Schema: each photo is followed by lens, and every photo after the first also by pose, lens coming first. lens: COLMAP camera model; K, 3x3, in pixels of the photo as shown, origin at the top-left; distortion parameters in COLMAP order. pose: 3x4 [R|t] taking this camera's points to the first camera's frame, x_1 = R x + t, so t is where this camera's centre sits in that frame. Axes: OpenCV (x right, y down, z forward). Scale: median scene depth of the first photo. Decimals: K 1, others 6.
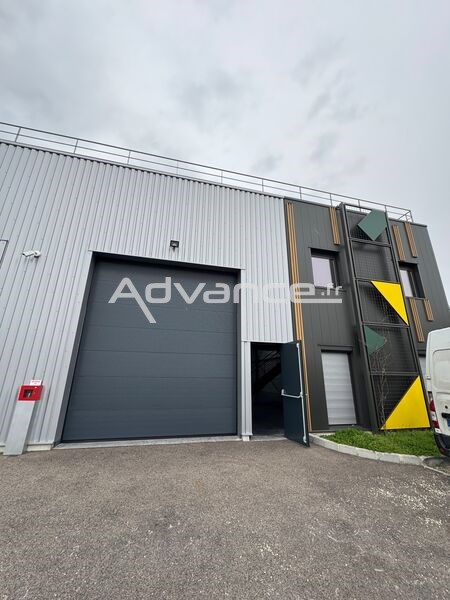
lens RADIAL K [[239.2, 0, 226.4], [0, 239.2, 300.4], [0, 0, 1]] dist [-0.004766, 0.000610]
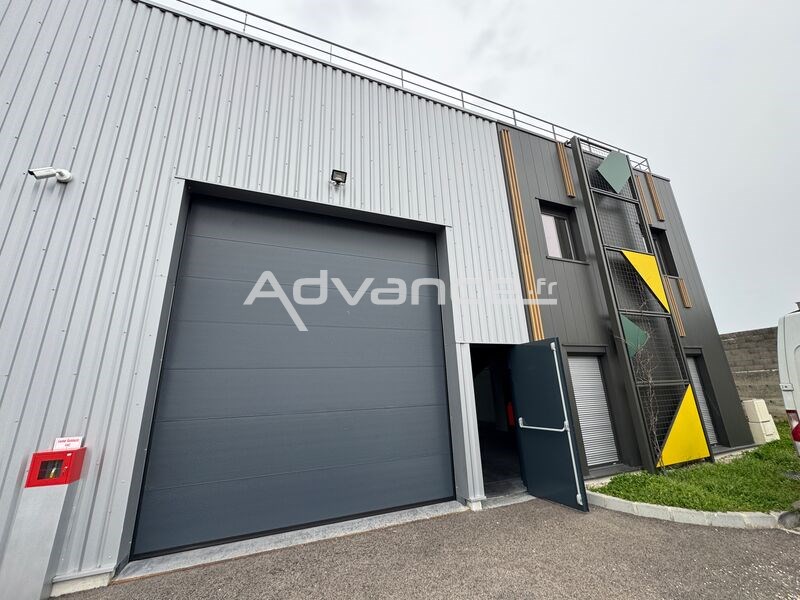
lens RADIAL K [[318.9, 0, 401.6], [0, 318.9, 298.9], [0, 0, 1]] dist [-0.004766, 0.000610]
pose [[0.988727, -0.011833, 0.149261, -0.193539], [0.009483, 0.999820, 0.016445, 0.046060], [-0.149428, -0.014844, 0.988661, 0.231783]]
